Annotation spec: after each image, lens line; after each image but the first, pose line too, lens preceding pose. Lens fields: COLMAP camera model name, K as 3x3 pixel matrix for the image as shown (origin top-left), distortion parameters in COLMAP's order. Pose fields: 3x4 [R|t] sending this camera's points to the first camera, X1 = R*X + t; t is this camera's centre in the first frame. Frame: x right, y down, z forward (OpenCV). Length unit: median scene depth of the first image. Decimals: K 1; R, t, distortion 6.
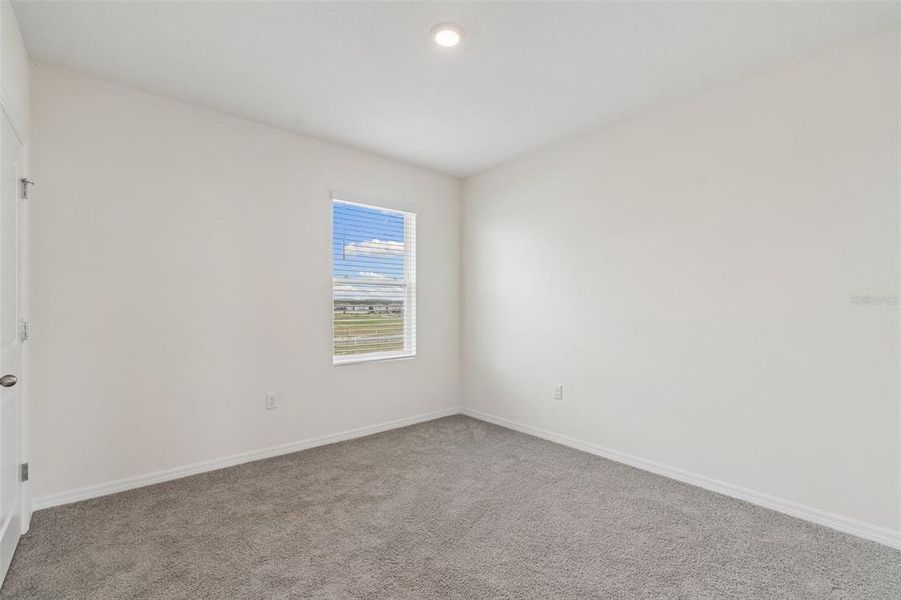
lens RADIAL K [[410.9, 0, 446.1], [0, 410.9, 298.3], [0, 0, 1]] dist [0.016971, -0.000454]
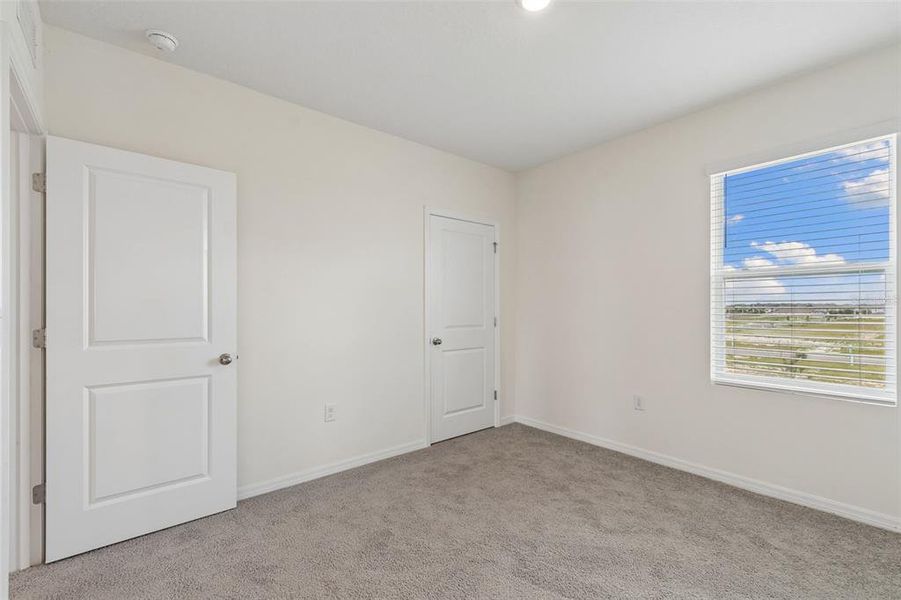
lens RADIAL K [[410.9, 0, 465.3], [0, 410.9, 303.7], [0, 0, 1]] dist [0.016971, -0.000454]
pose [[-0.002960, -0.010633, -0.999939, 0.647192], [0.021580, 0.999710, -0.010694, 0.009185], [0.999763, -0.021610, -0.002730, 0.634691]]
